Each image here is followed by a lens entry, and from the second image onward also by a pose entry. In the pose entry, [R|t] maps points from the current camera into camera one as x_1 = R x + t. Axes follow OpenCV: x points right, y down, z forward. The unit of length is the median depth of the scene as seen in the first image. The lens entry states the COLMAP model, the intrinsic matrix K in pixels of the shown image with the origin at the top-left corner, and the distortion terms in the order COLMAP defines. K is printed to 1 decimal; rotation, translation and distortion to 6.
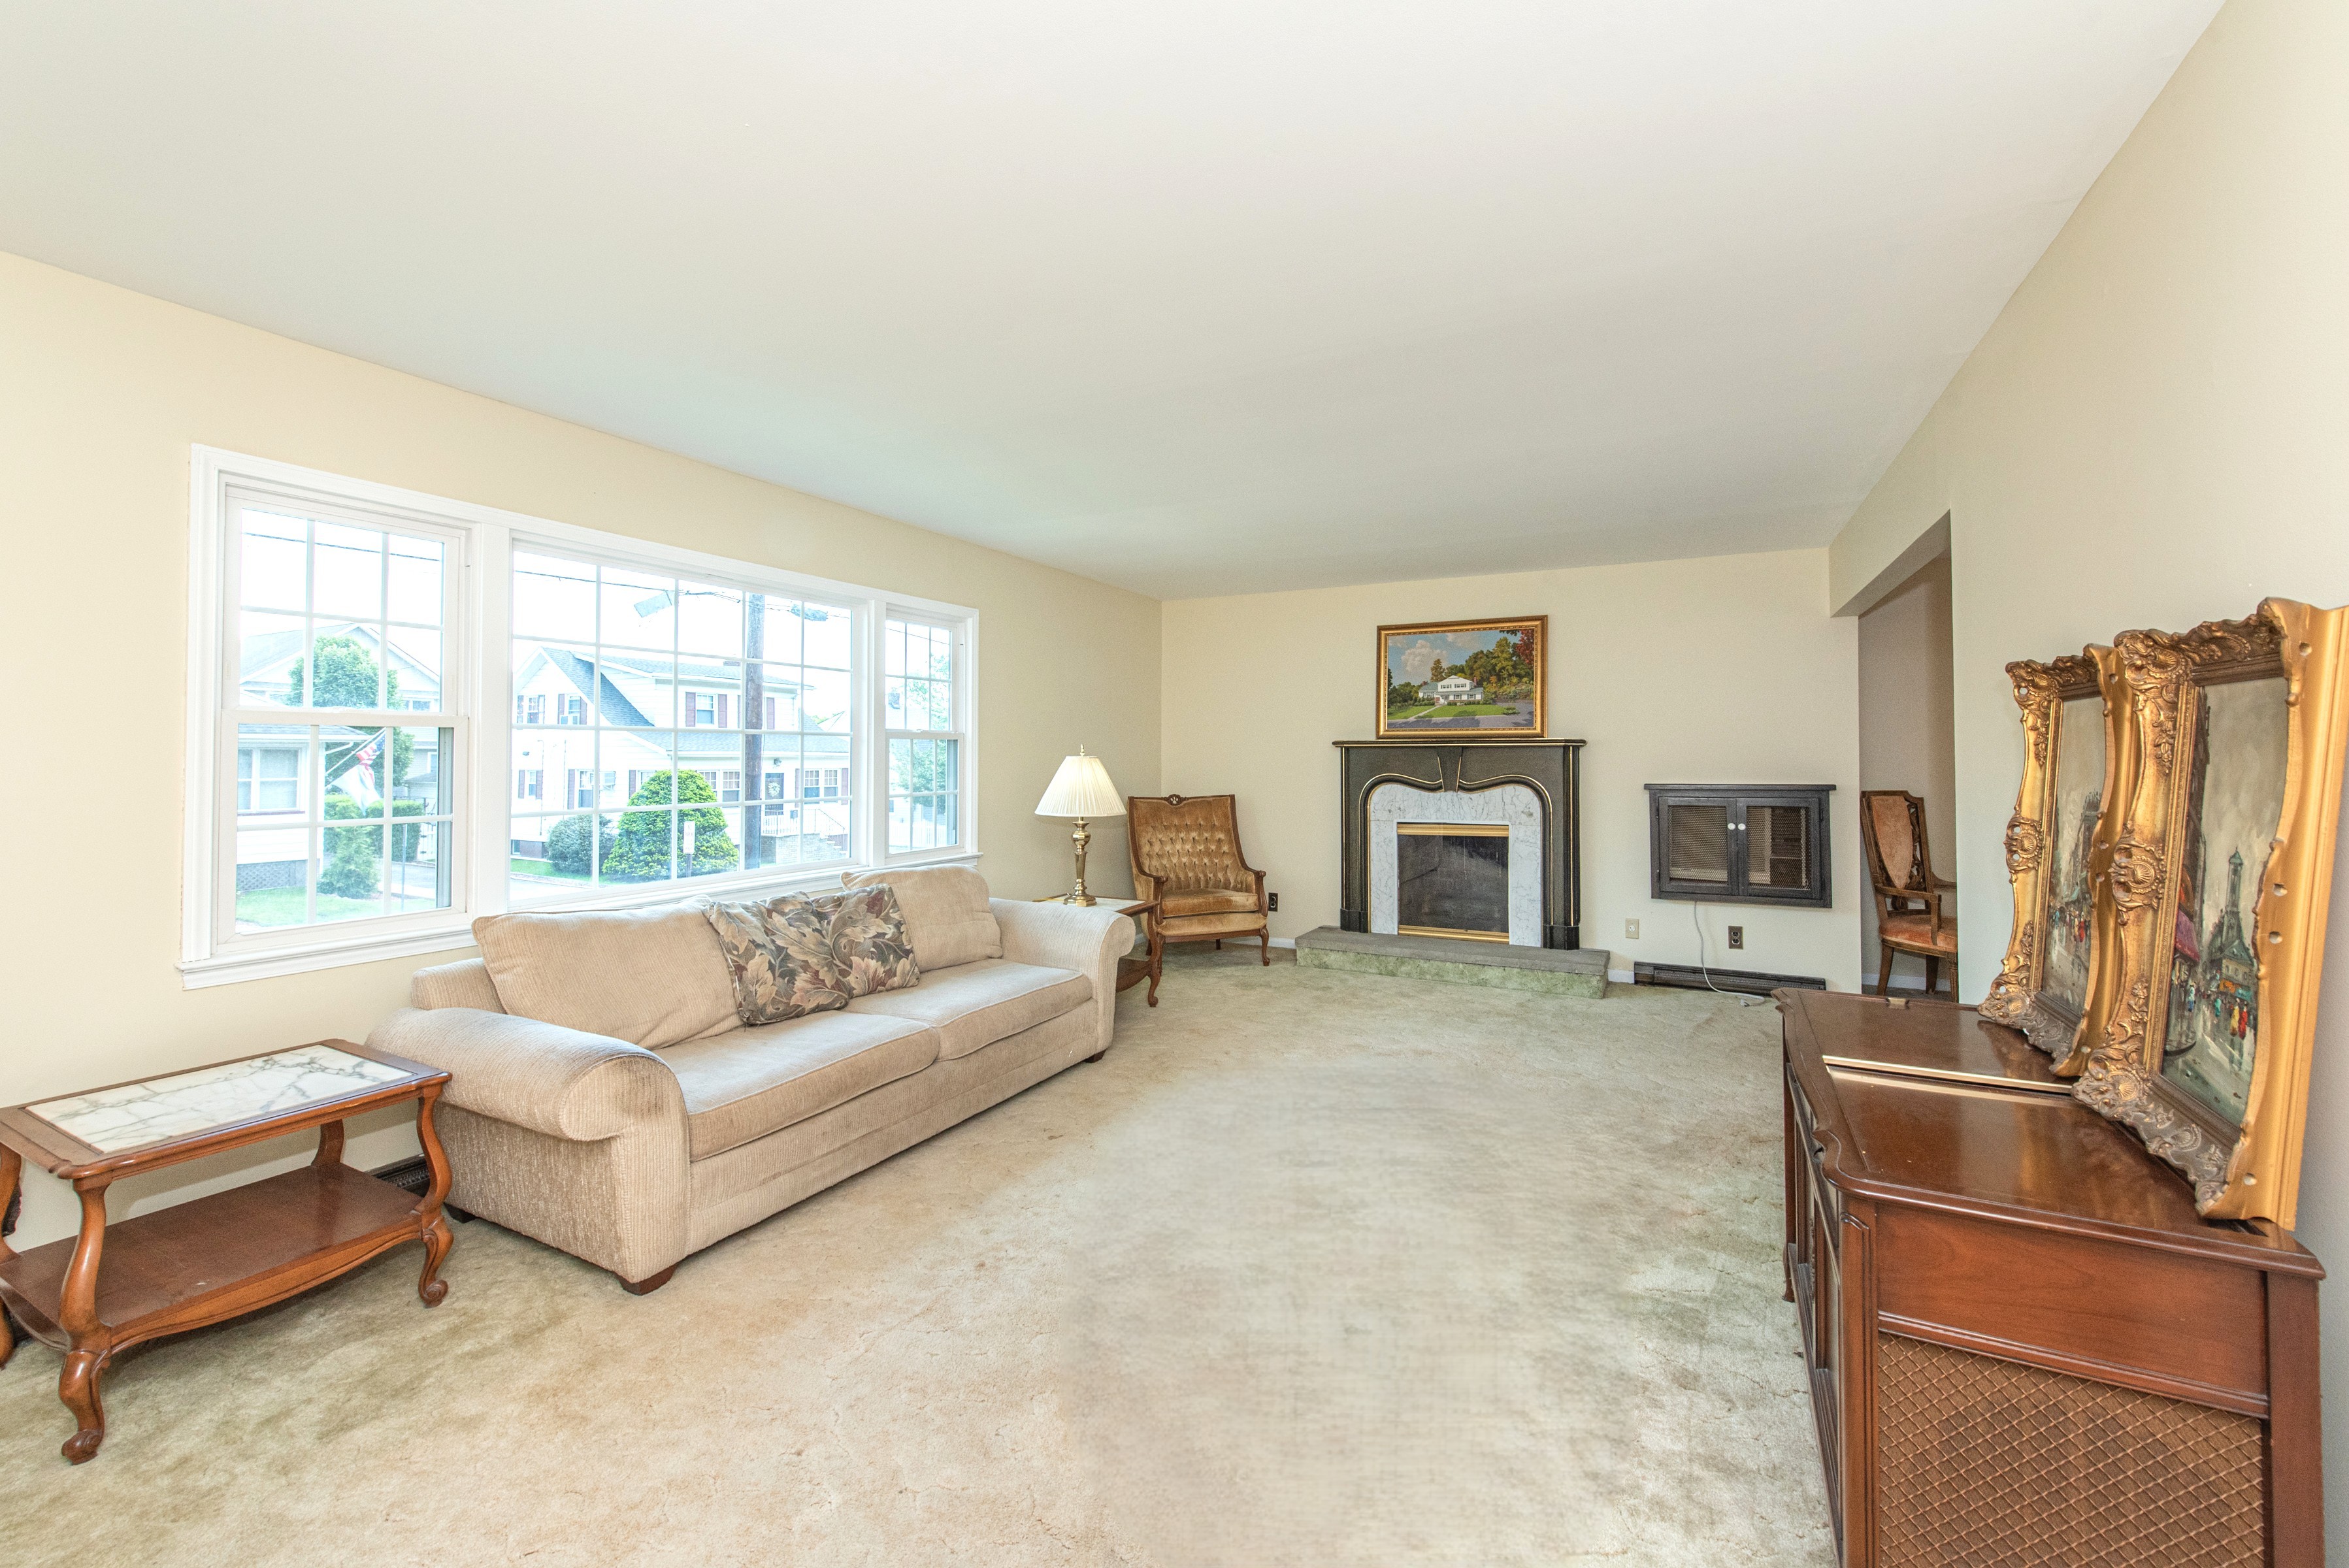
lens RADIAL K [[923.5, 0, 1180.5], [0, 923.5, 741.2], [0, 0, 1]] dist [0.001715, -0.000065]
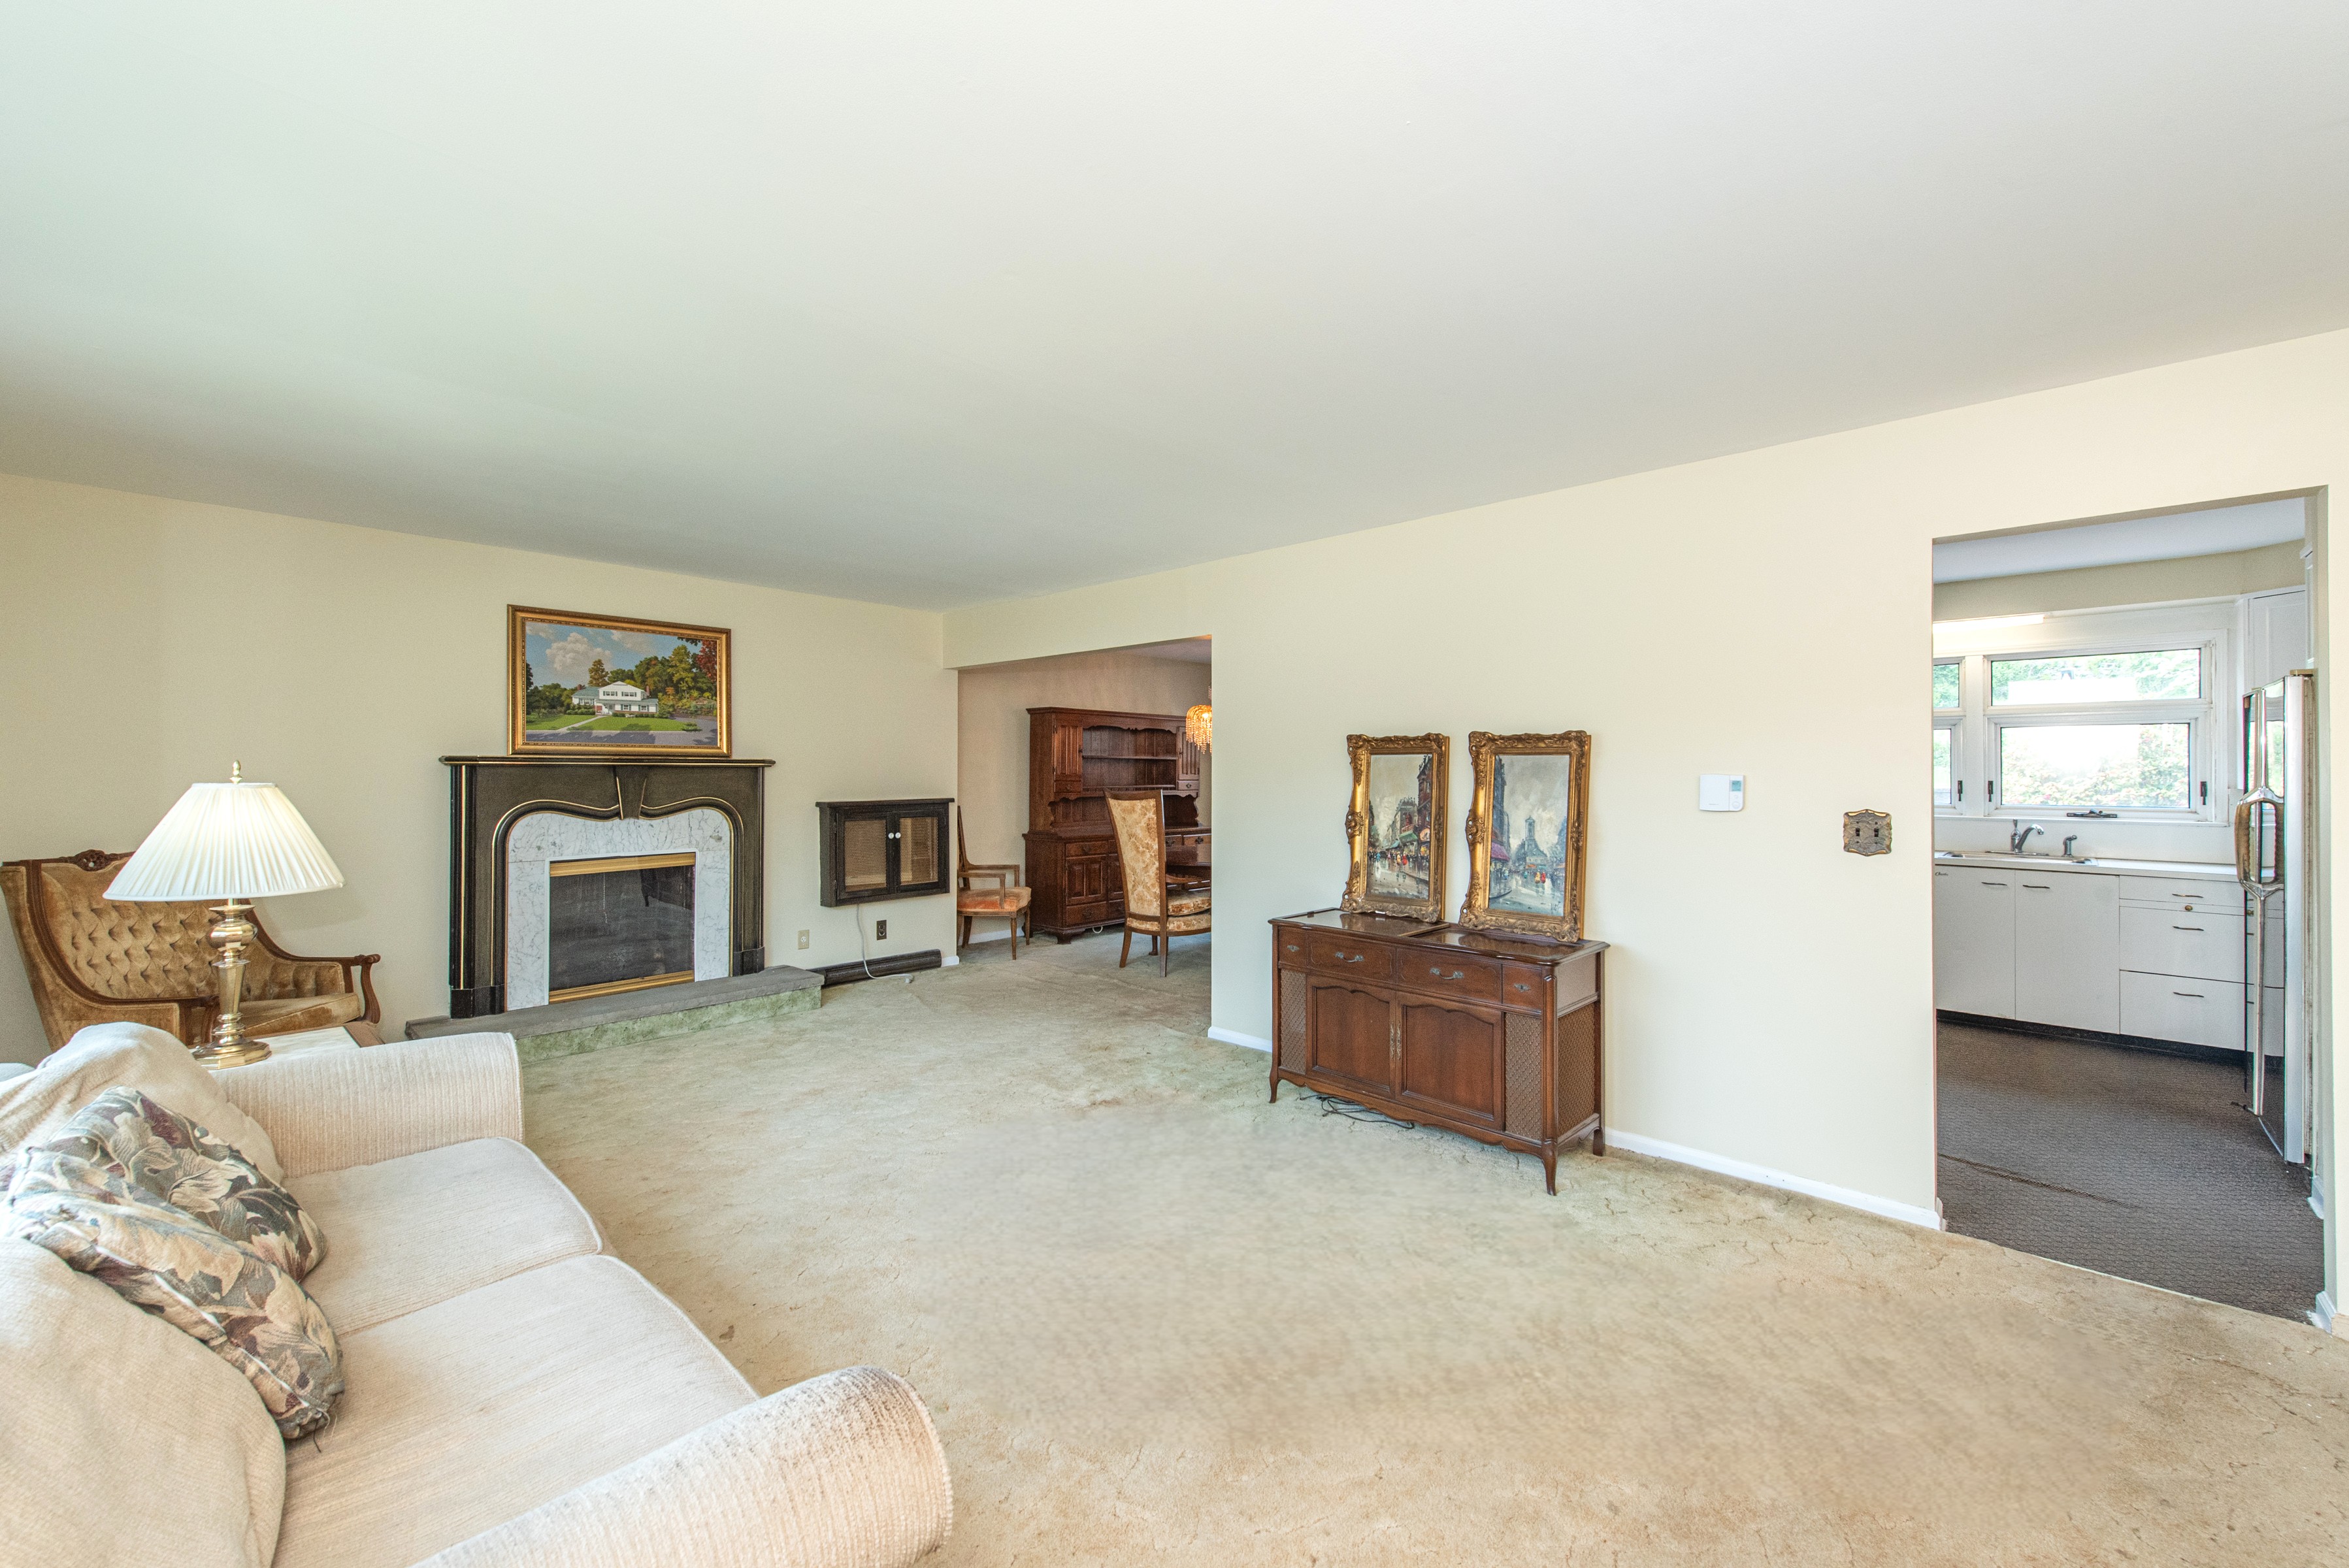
lens RADIAL K [[953.2, 0, 1182.2], [0, 953.2, 773.2], [0, 0, 1]] dist [0.001824, -0.000095]
pose [[0.271547, -0.001777, 0.962423, -0.423981], [-0.018348, 0.999807, 0.007023, -0.002883], [-0.962250, -0.019565, 0.271462, 0.277519]]
